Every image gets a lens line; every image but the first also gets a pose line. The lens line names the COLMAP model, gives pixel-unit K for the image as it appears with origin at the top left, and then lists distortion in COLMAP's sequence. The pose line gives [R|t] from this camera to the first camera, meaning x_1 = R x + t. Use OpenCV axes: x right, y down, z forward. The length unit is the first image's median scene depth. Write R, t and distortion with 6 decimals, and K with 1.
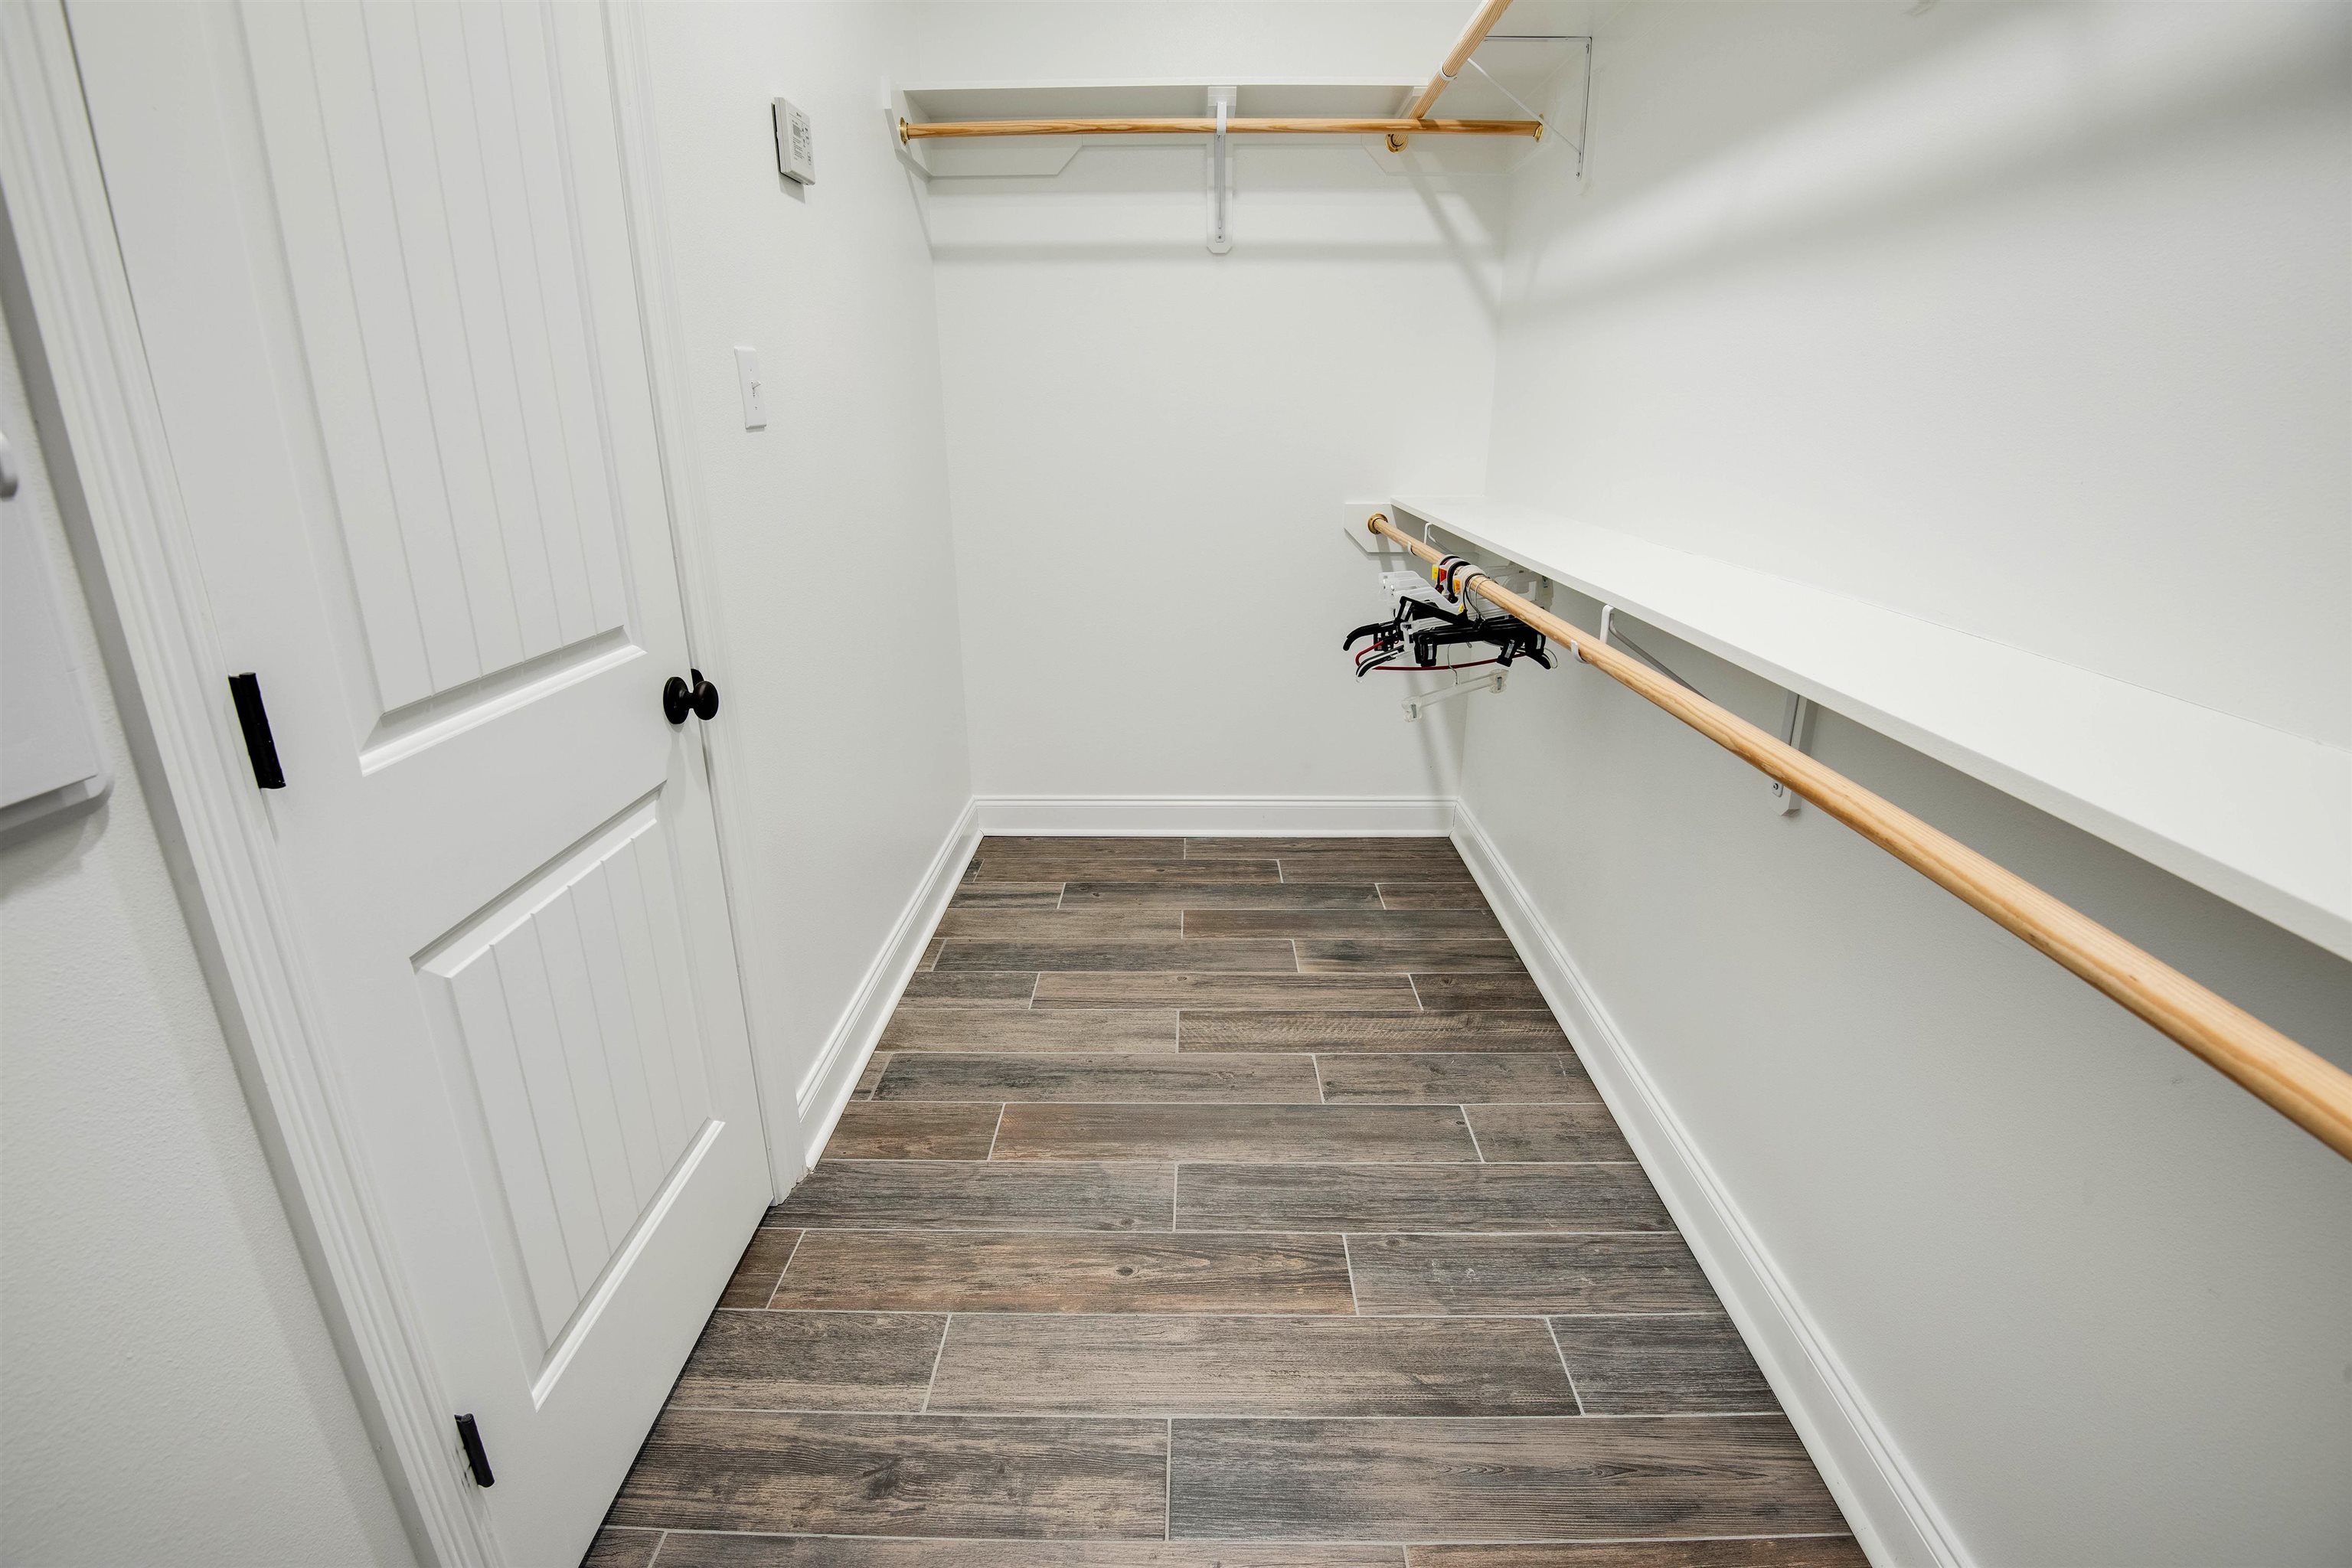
lens RADIAL K [[1088.1, 0, 1199.8], [0, 1088.1, 801.3], [0, 0, 1]] dist [-0.028107, -0.008593]
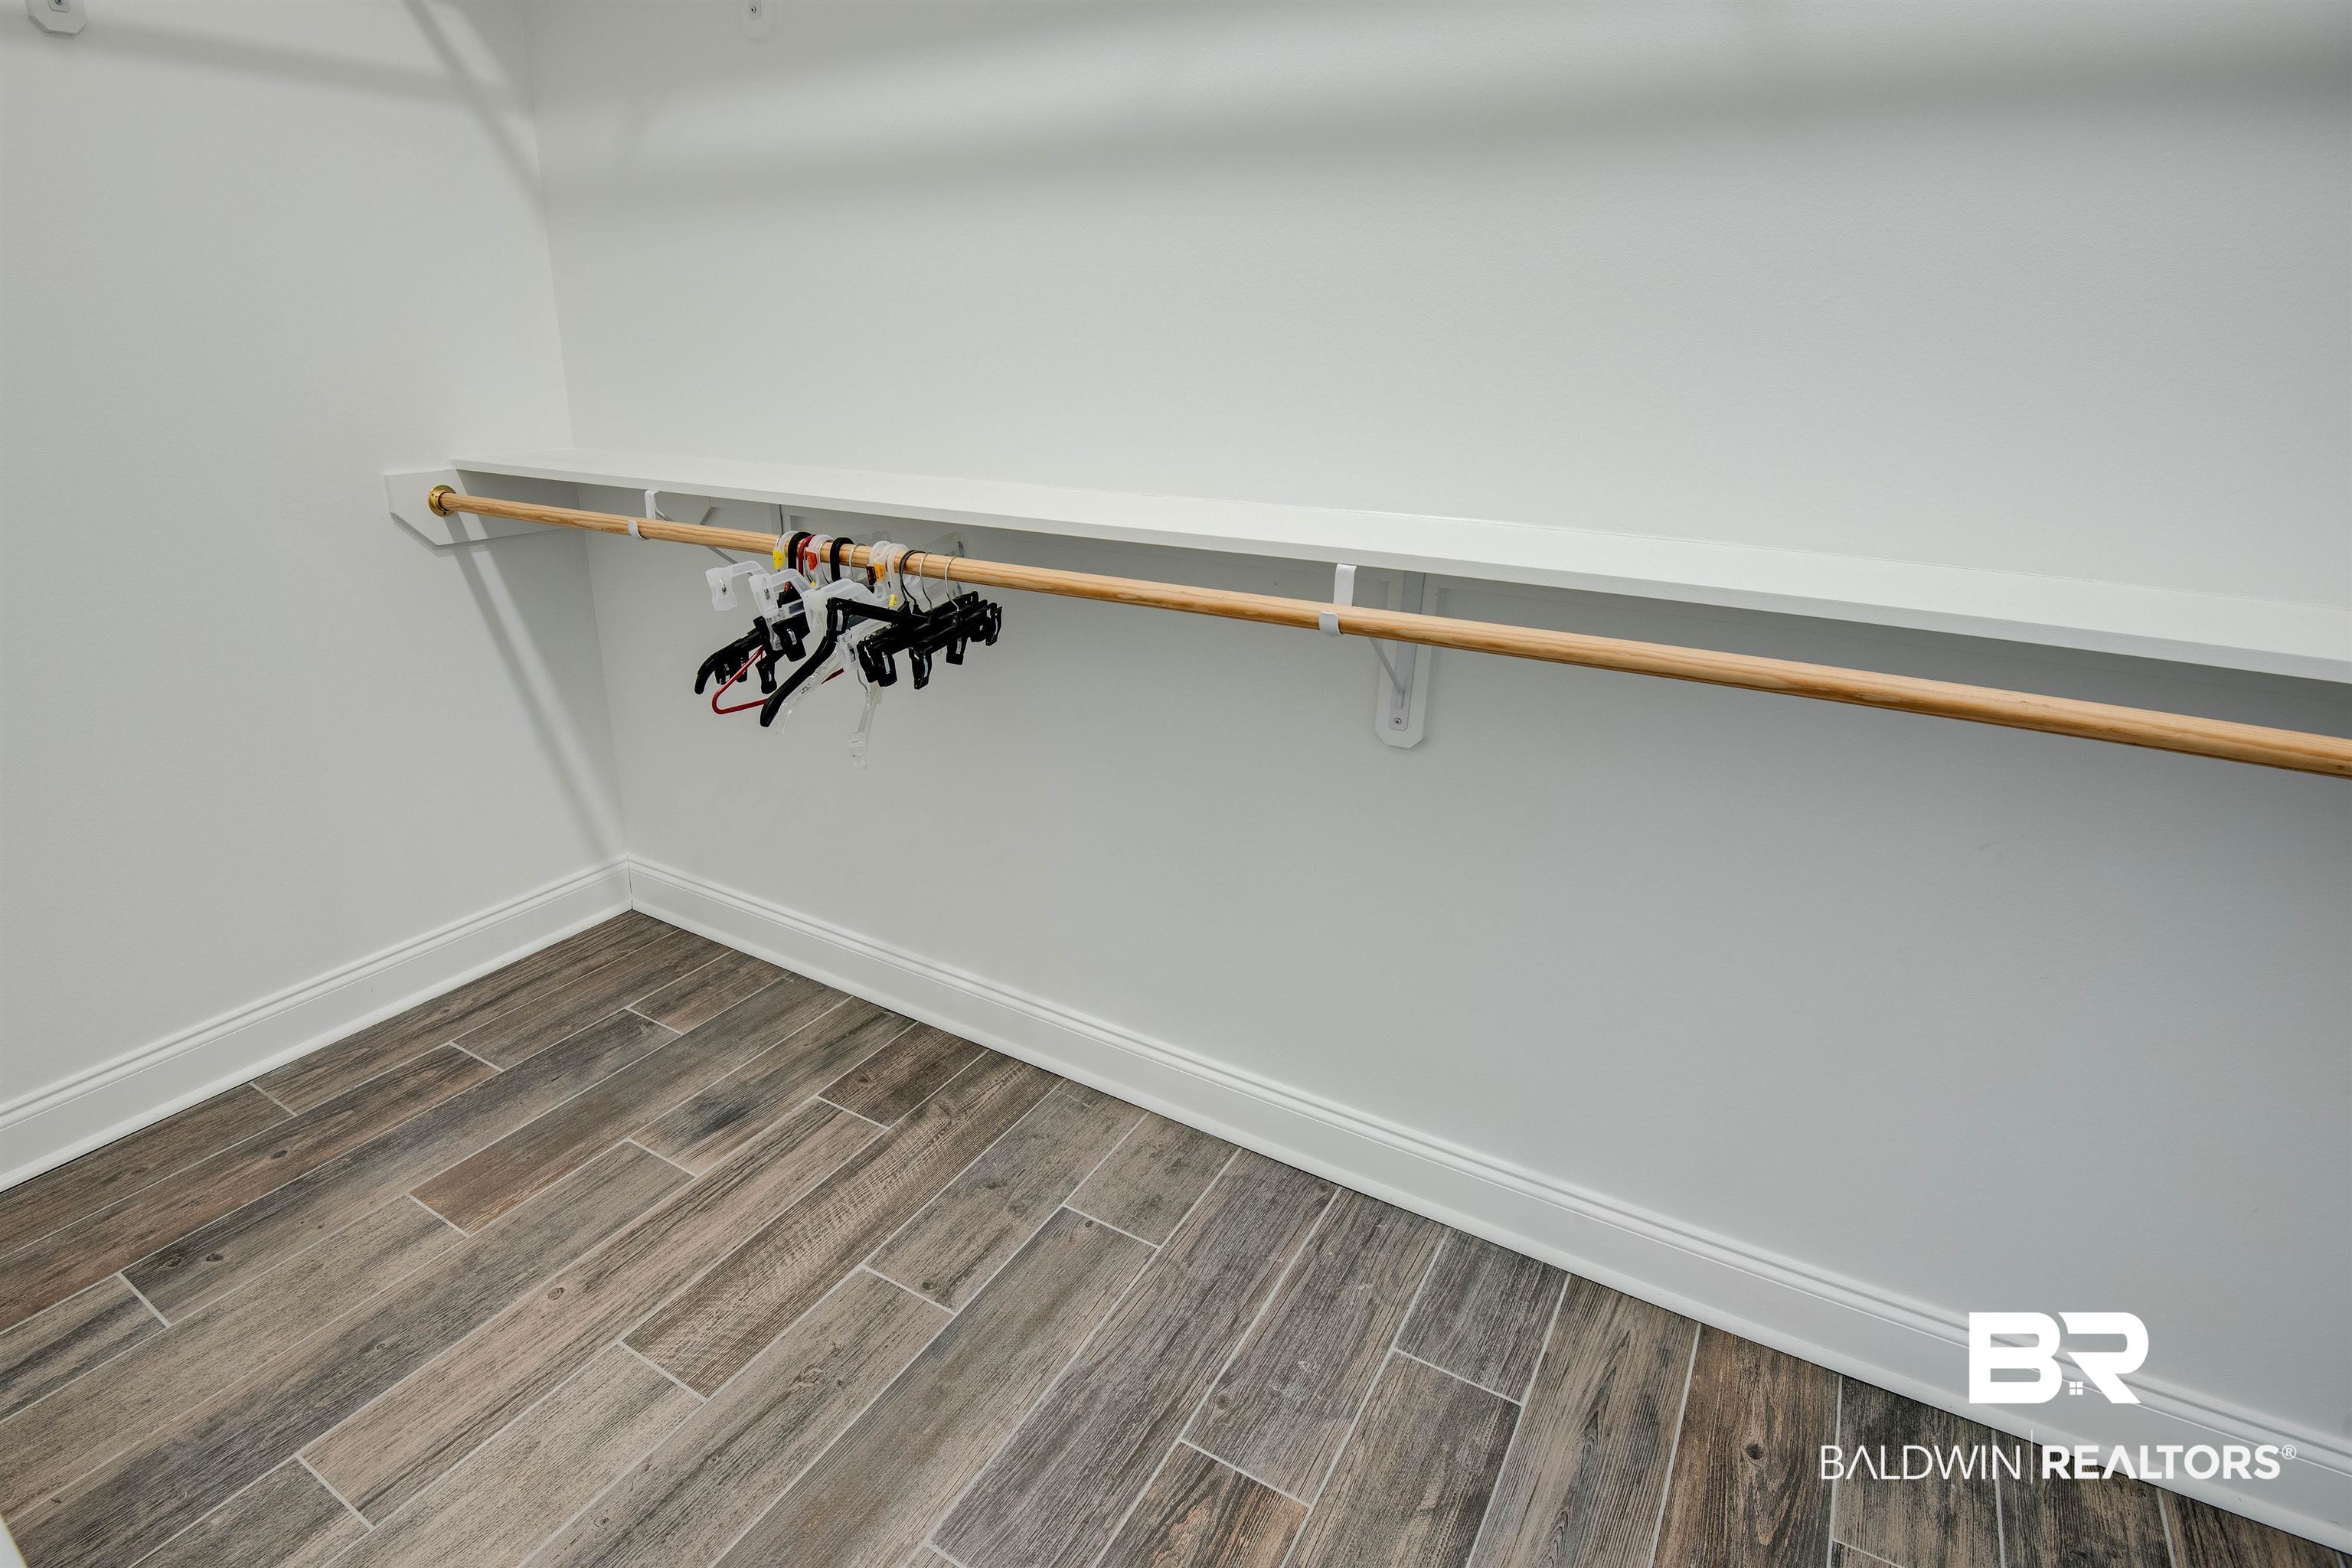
lens RADIAL K [[1177.1, 0, 1103.9], [0, 1177.1, 780.7], [0, 0, 1]] dist [-0.024015, -0.015297]
pose [[0.530925, -0.288308, 0.796867, -0.323362], [0.272969, 0.948410, 0.161267, -0.139618], [-0.802251, 0.131899, 0.582234, 0.410376]]
